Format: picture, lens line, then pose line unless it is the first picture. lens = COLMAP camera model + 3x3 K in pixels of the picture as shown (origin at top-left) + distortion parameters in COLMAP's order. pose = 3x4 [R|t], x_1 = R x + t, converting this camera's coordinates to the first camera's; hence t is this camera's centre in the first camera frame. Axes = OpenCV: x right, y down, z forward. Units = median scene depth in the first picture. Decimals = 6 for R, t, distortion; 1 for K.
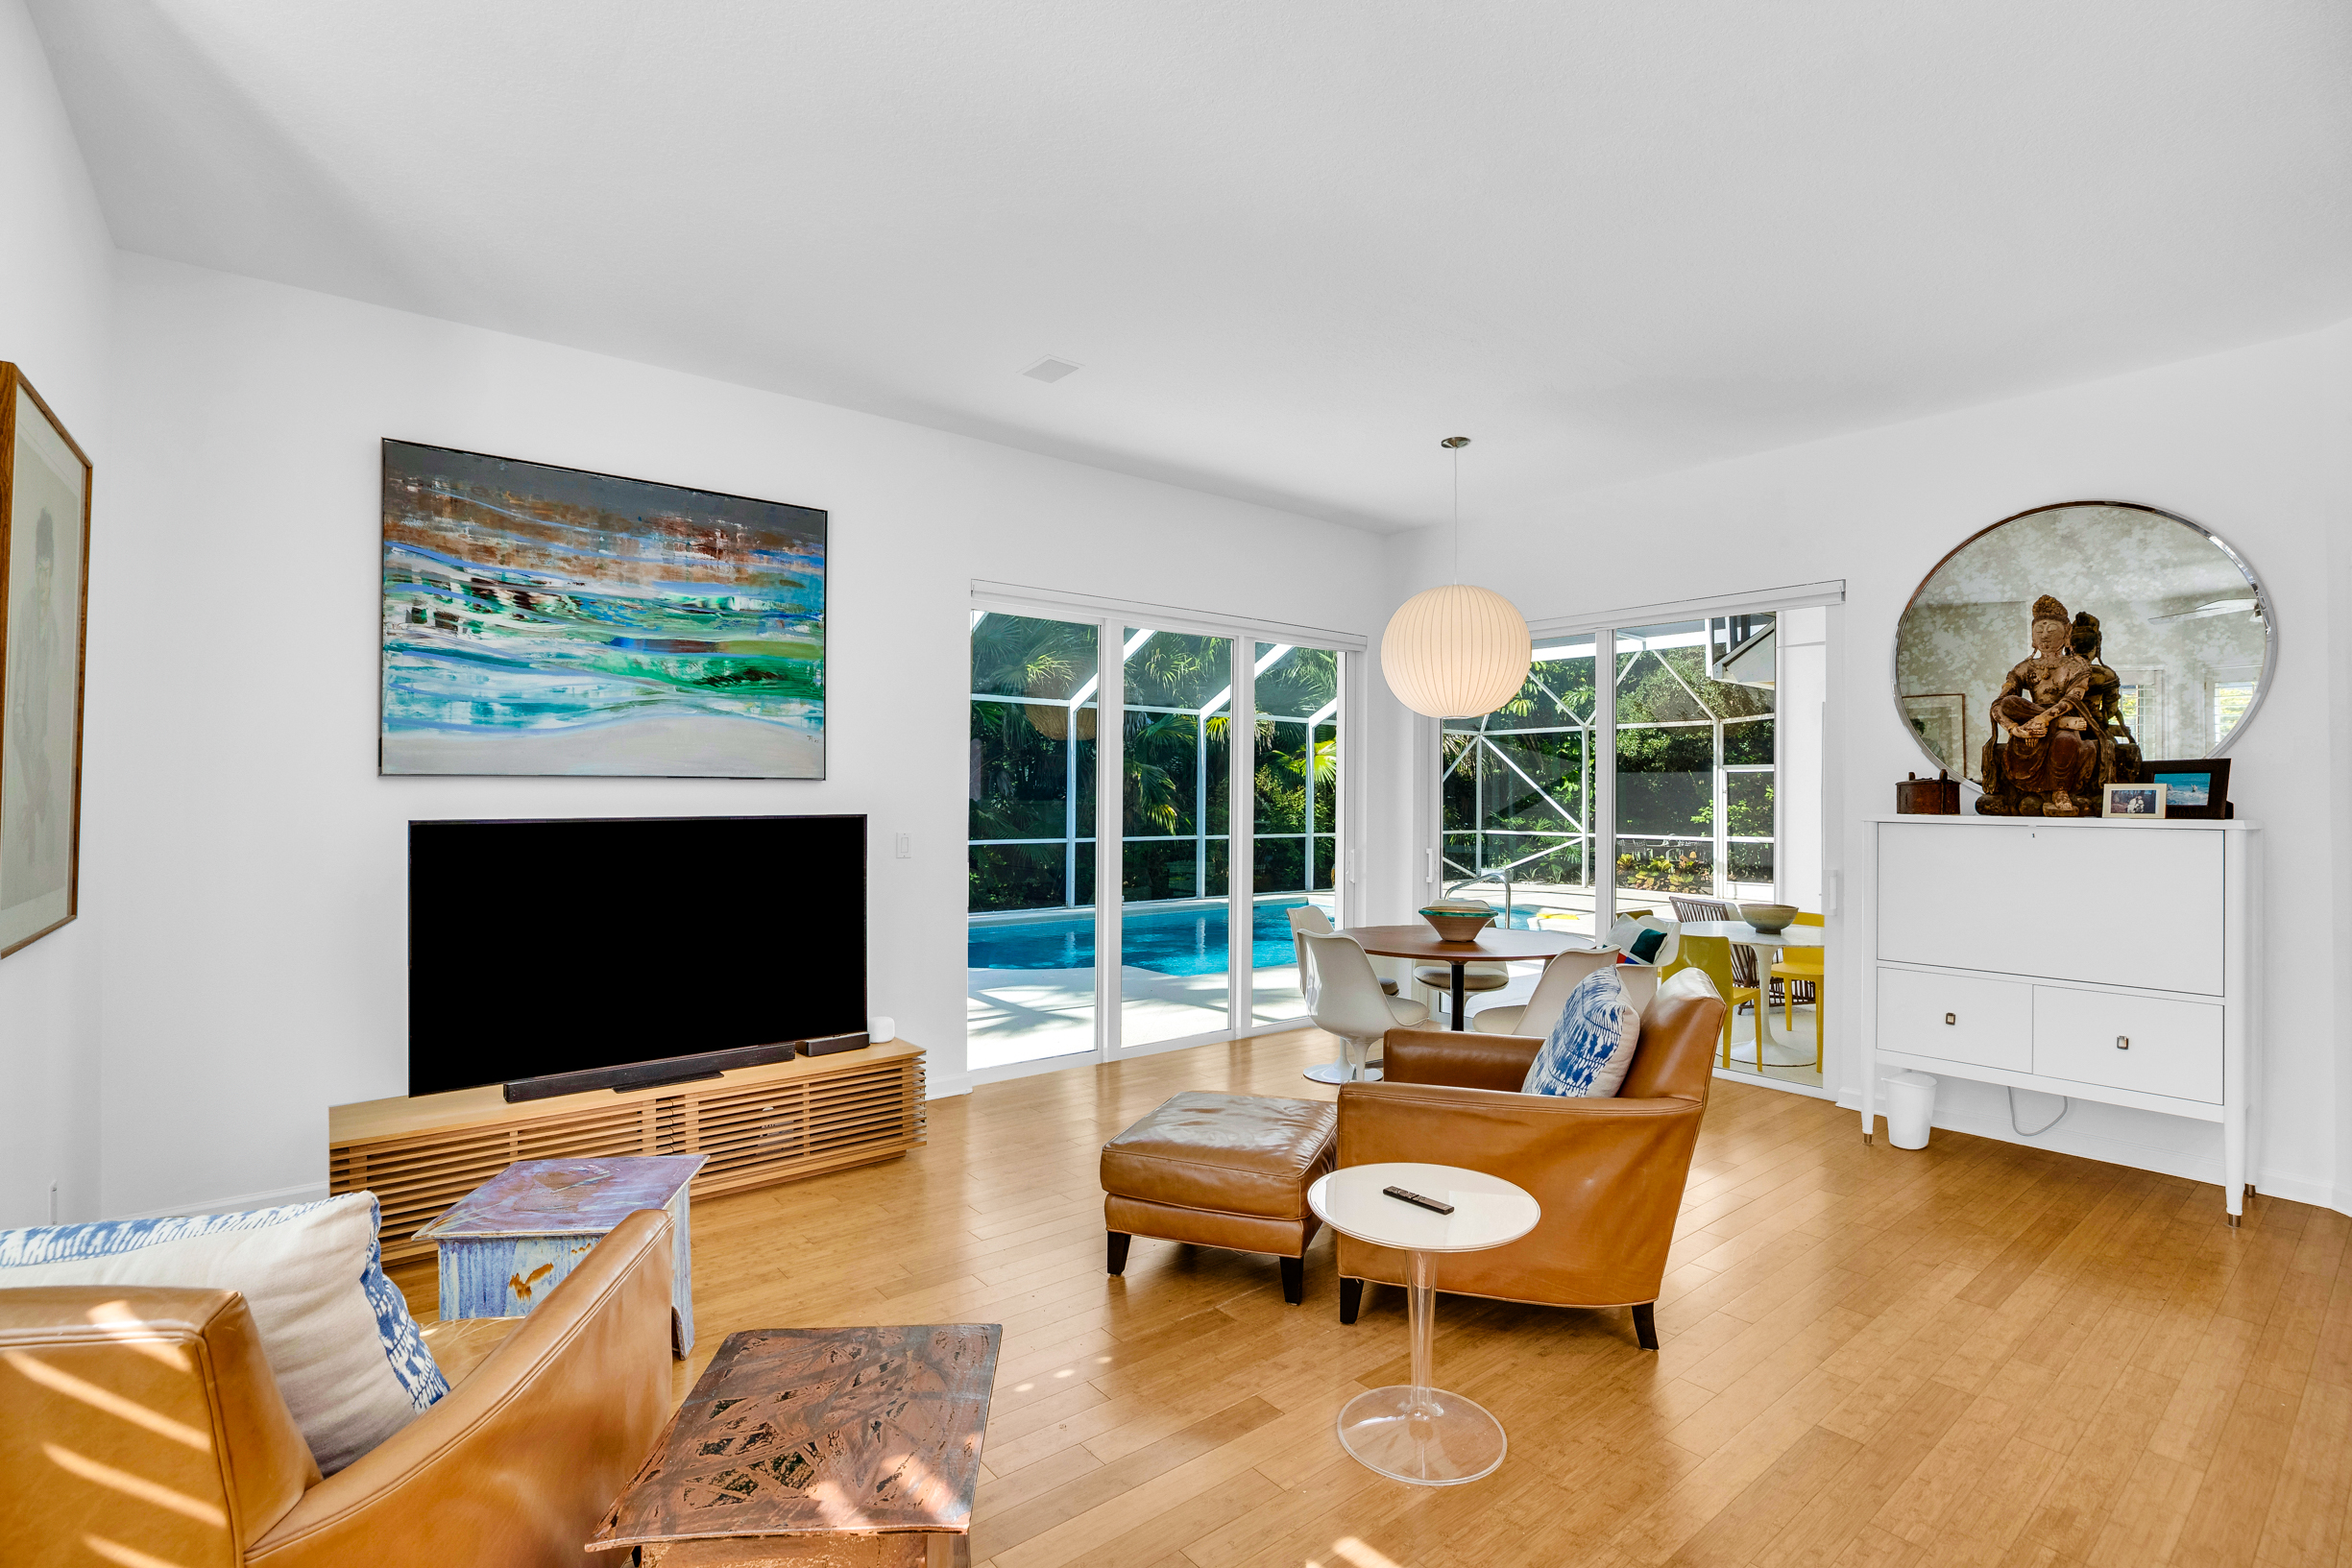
lens RADIAL K [[1082.3, 0, 1180.4], [0, 1082.3, 768.4], [0, 0, 1]] dist [-0.043211, 0.010871]
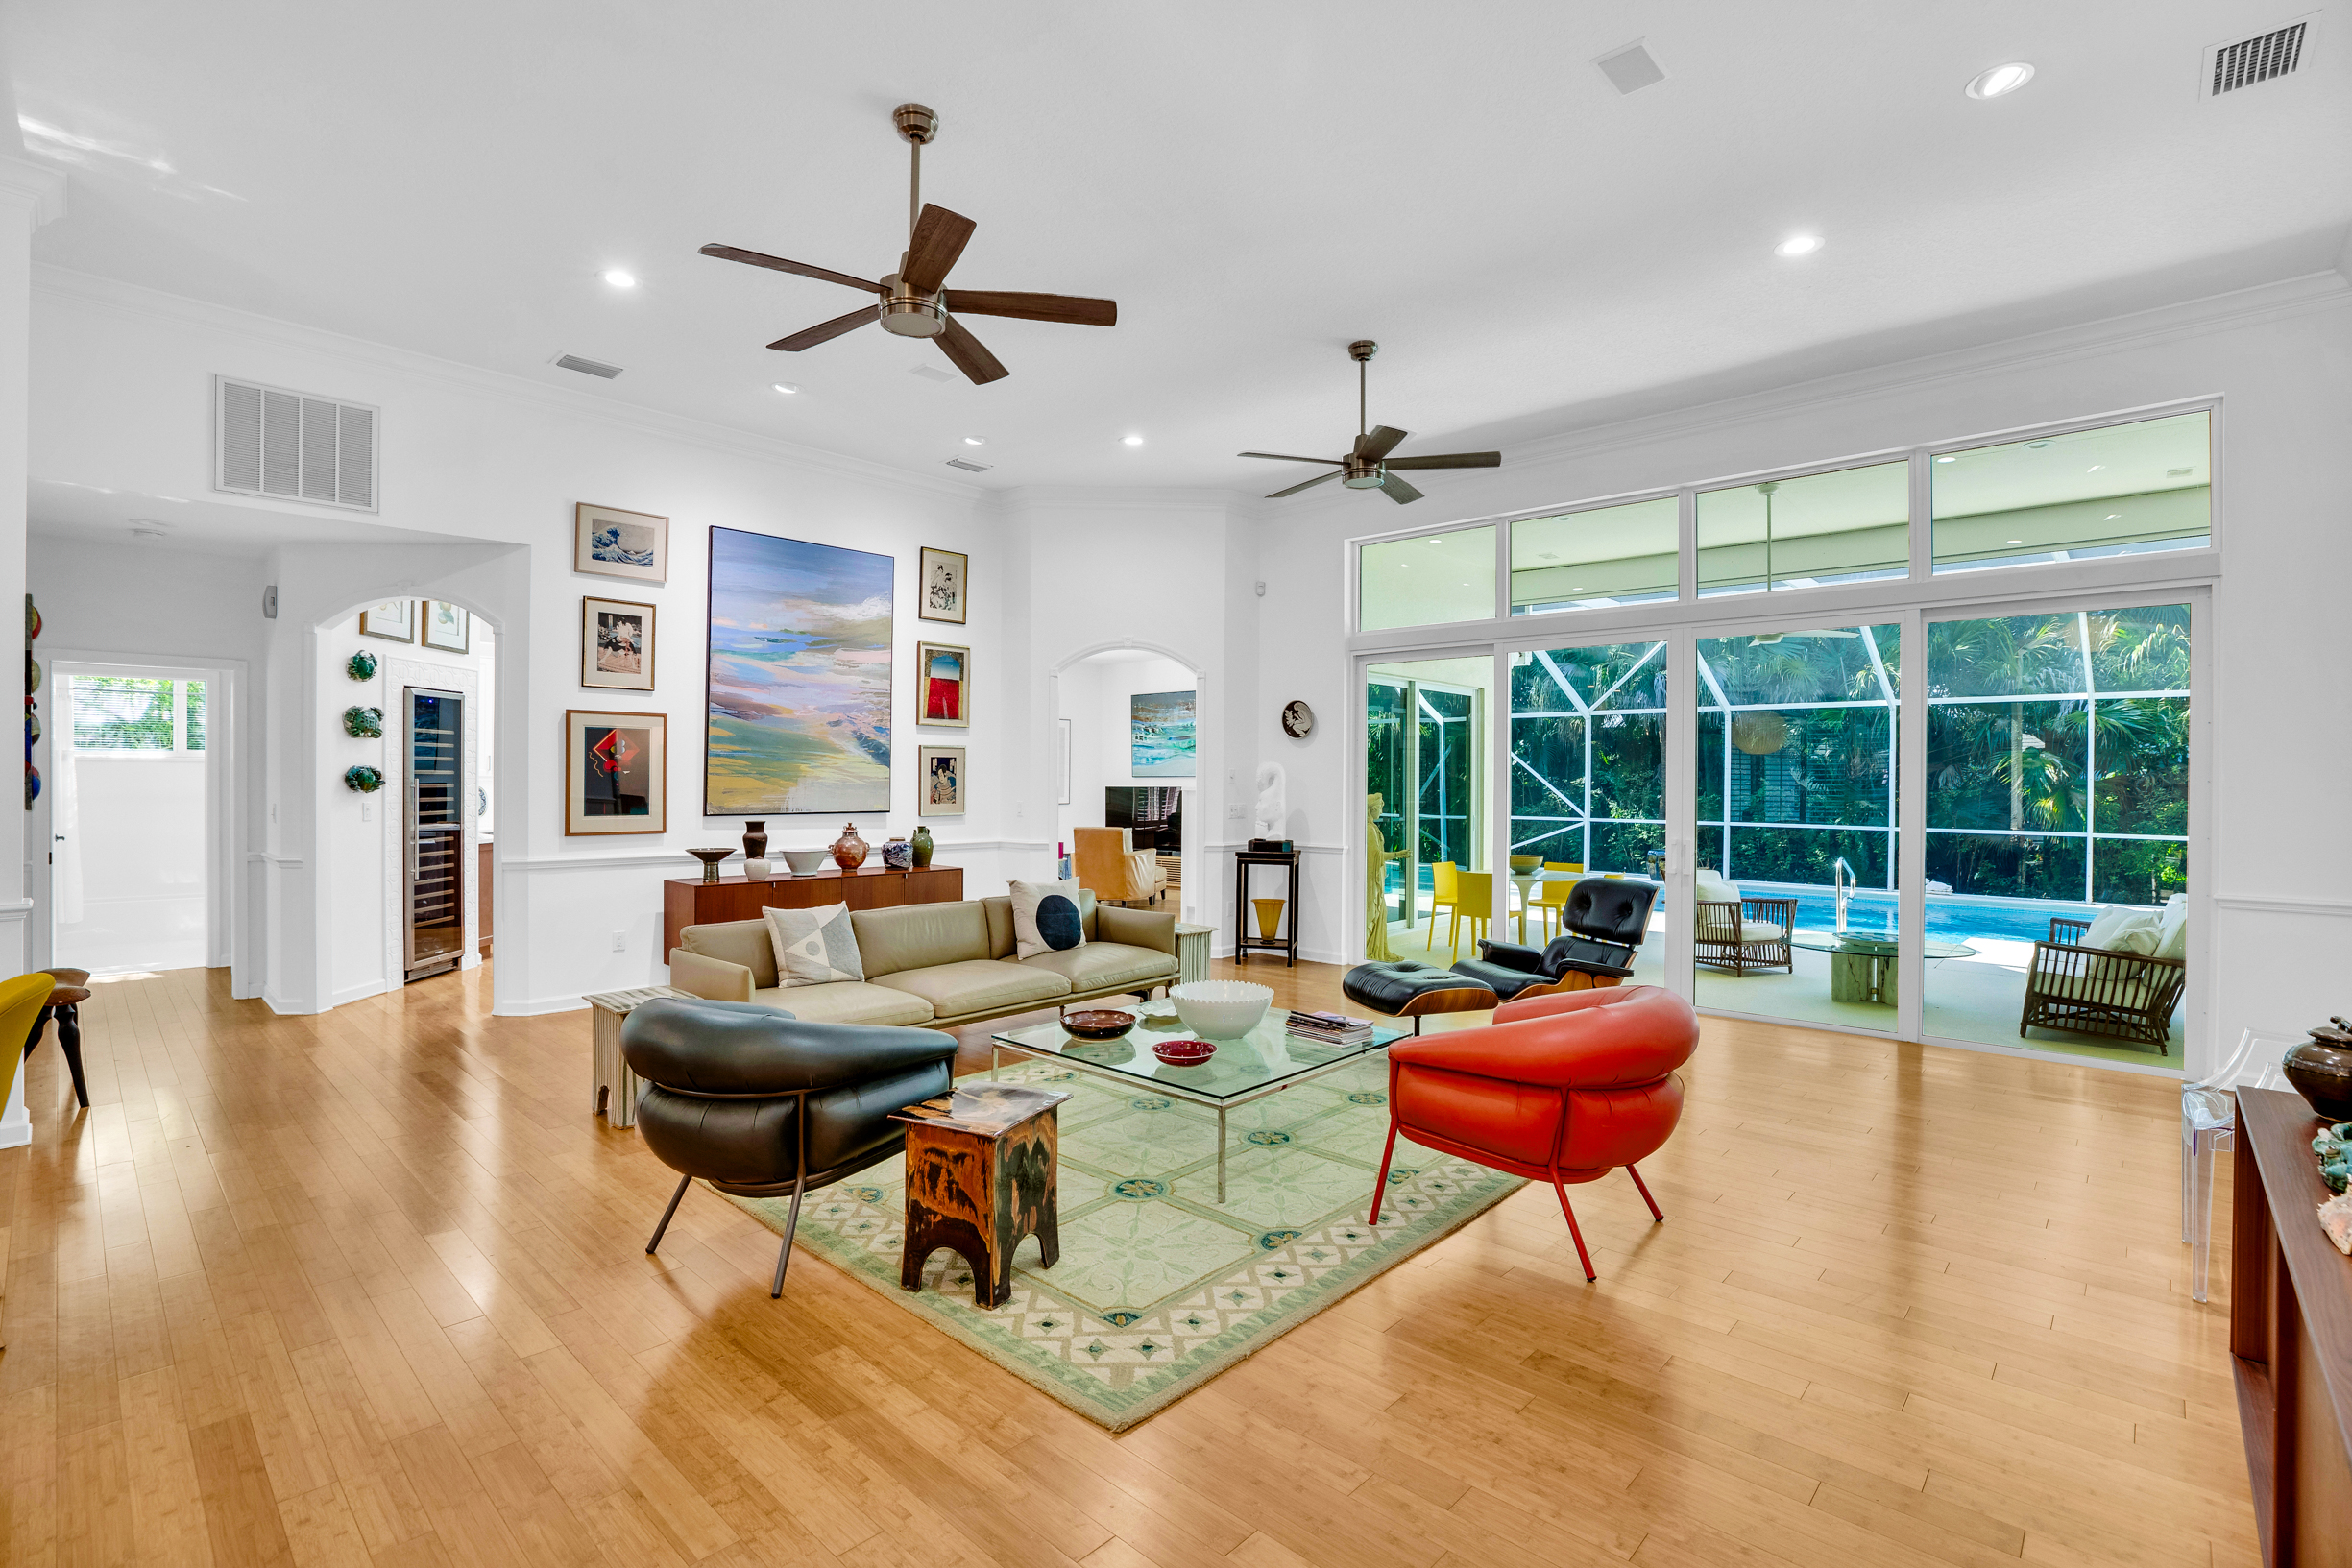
lens RADIAL K [[1082.3, 0, 1186.6], [0, 1082.3, 783.9], [0, 0, 1]] dist [-0.043211, 0.010871]
pose [[0.150278, -0.003440, -0.988638, 3.160122], [0.015313, 0.999882, -0.001151, 0.039600], [0.988525, -0.014966, 0.150313, 0.512494]]
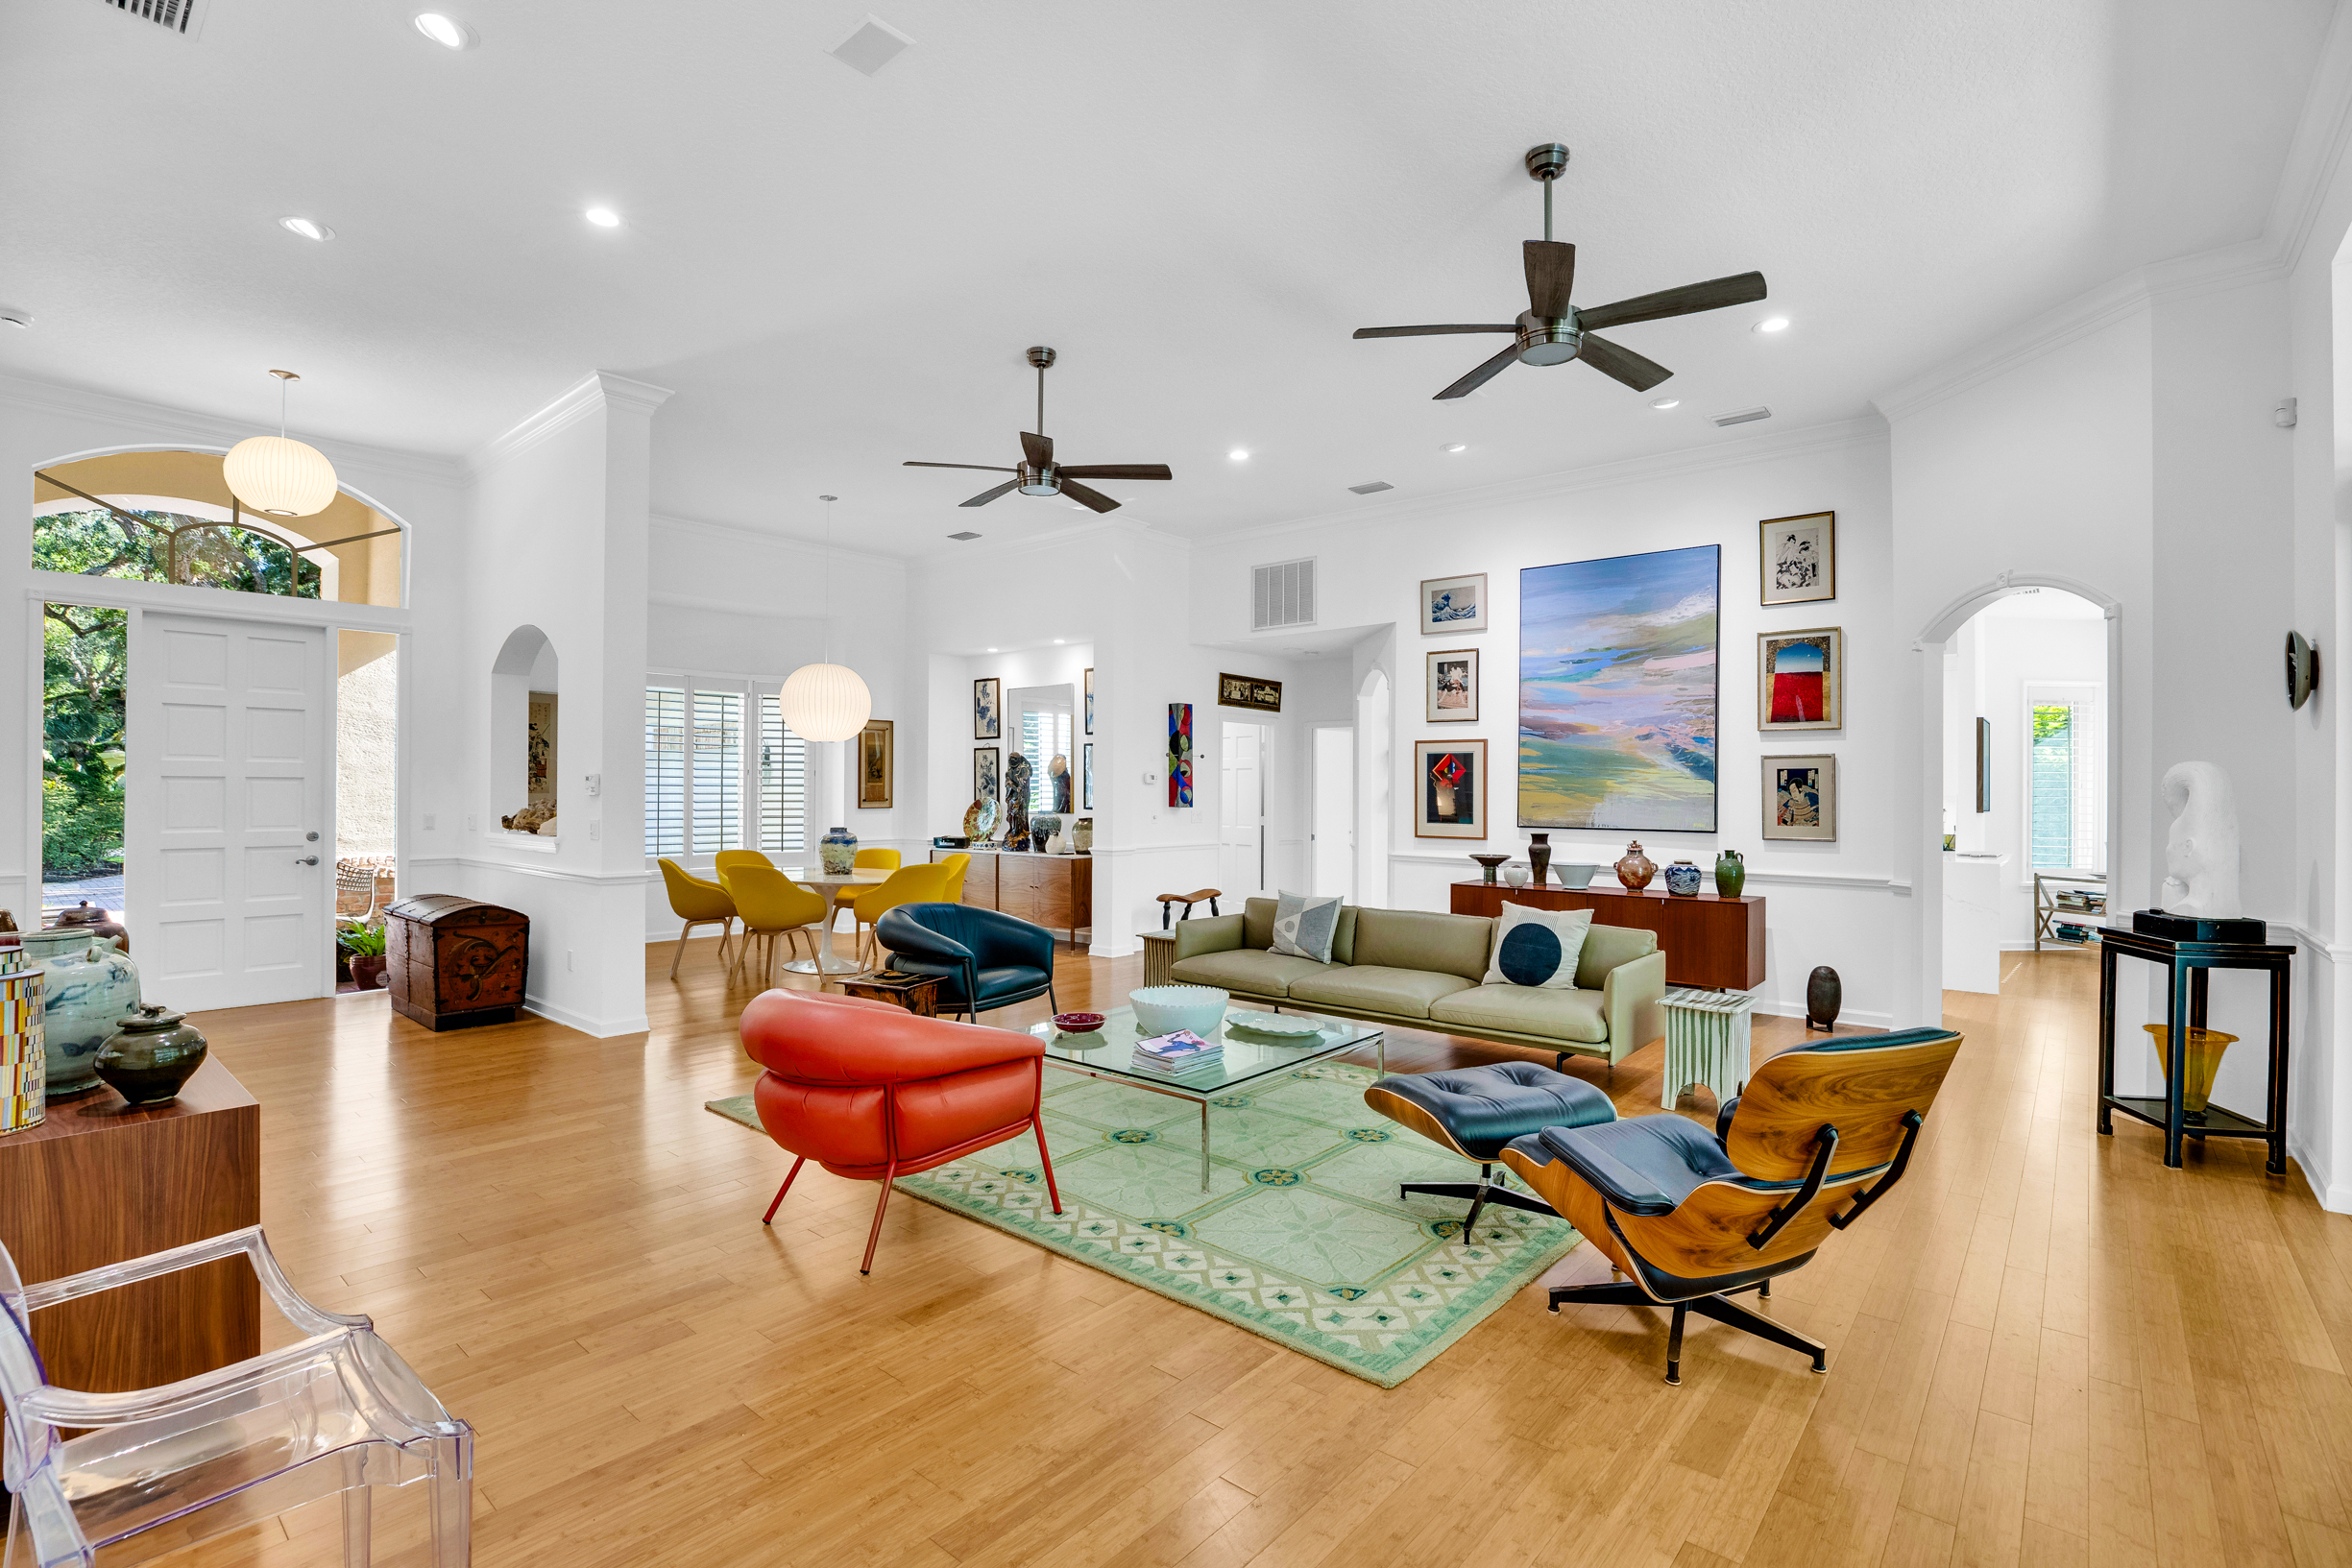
lens RADIAL K [[1082.3, 0, 1186.2], [0, 1082.3, 787.7], [0, 0, 1]] dist [-0.043211, 0.010871]
pose [[-0.982030, -0.016242, -0.188025, 2.288615], [-0.012067, 0.999655, -0.023332, 0.058740], [0.188339, -0.020643, -0.981887, 1.825743]]
